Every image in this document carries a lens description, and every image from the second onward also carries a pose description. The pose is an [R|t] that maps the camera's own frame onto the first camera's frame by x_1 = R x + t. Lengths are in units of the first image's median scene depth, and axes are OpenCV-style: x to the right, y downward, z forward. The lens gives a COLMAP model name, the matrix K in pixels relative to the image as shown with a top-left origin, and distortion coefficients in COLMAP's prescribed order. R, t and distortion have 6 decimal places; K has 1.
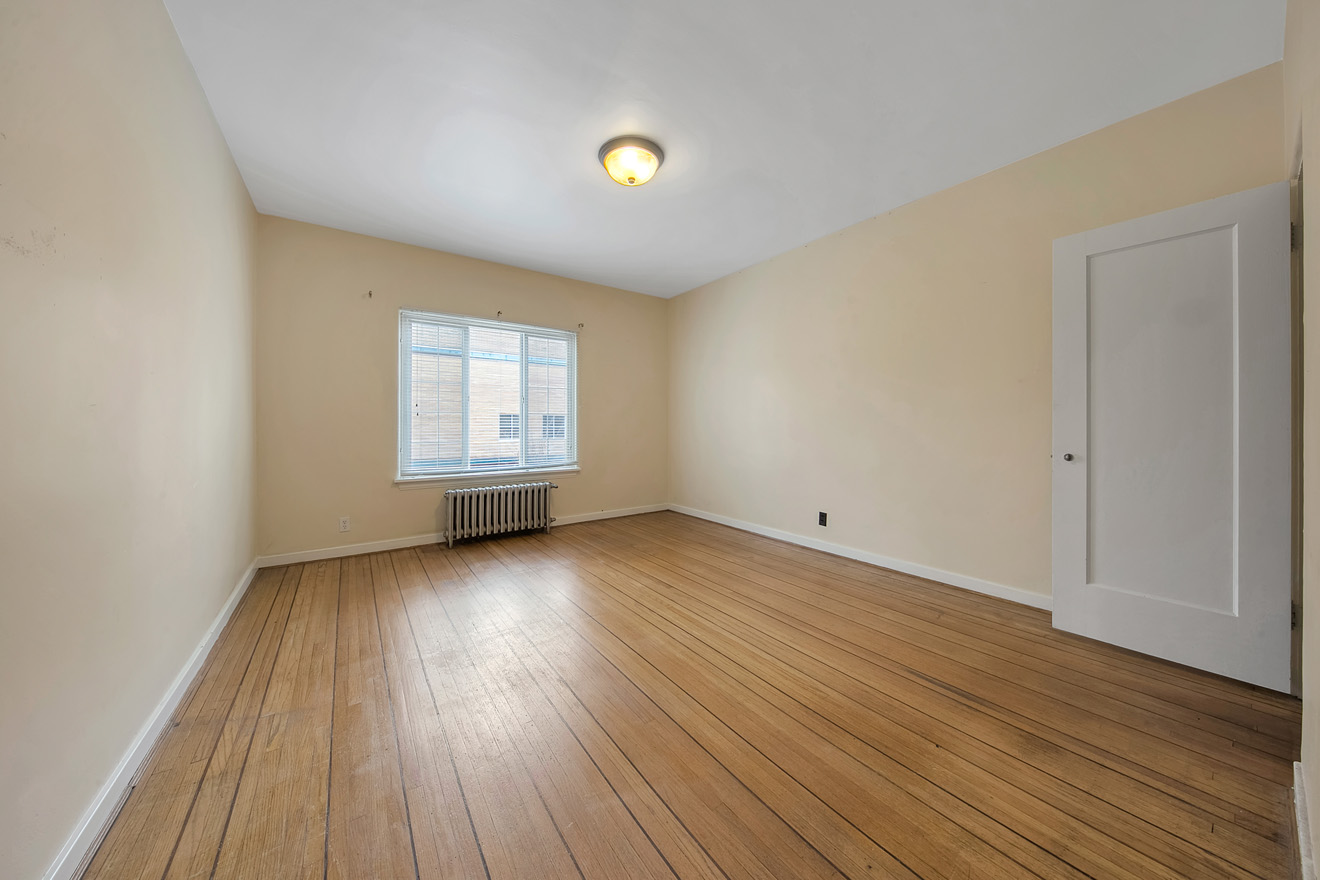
lens RADIAL K [[430.5, 0, 656.8], [0, 430.5, 426.6], [0, 0, 1]] dist [0.002981, -0.000013]
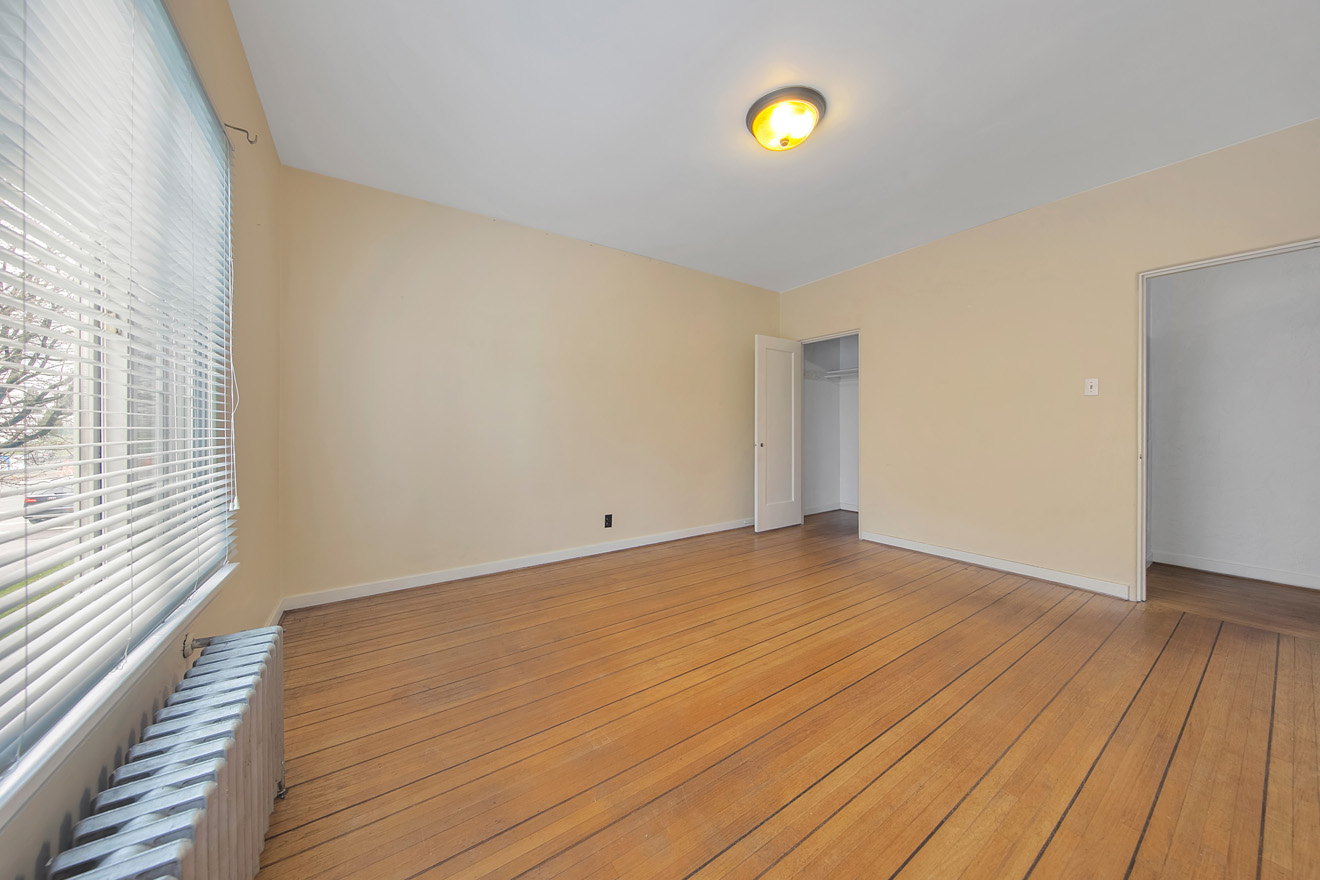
lens RADIAL K [[430.5, 0, 656.7], [0, 430.5, 434.2], [0, 0, 1]] dist [0.002981, -0.000013]
pose [[0.026538, -0.014031, 0.999549, -0.776304], [0.005897, 0.999886, 0.013879, -0.007559], [-0.999630, 0.005526, 0.026618, 1.042663]]
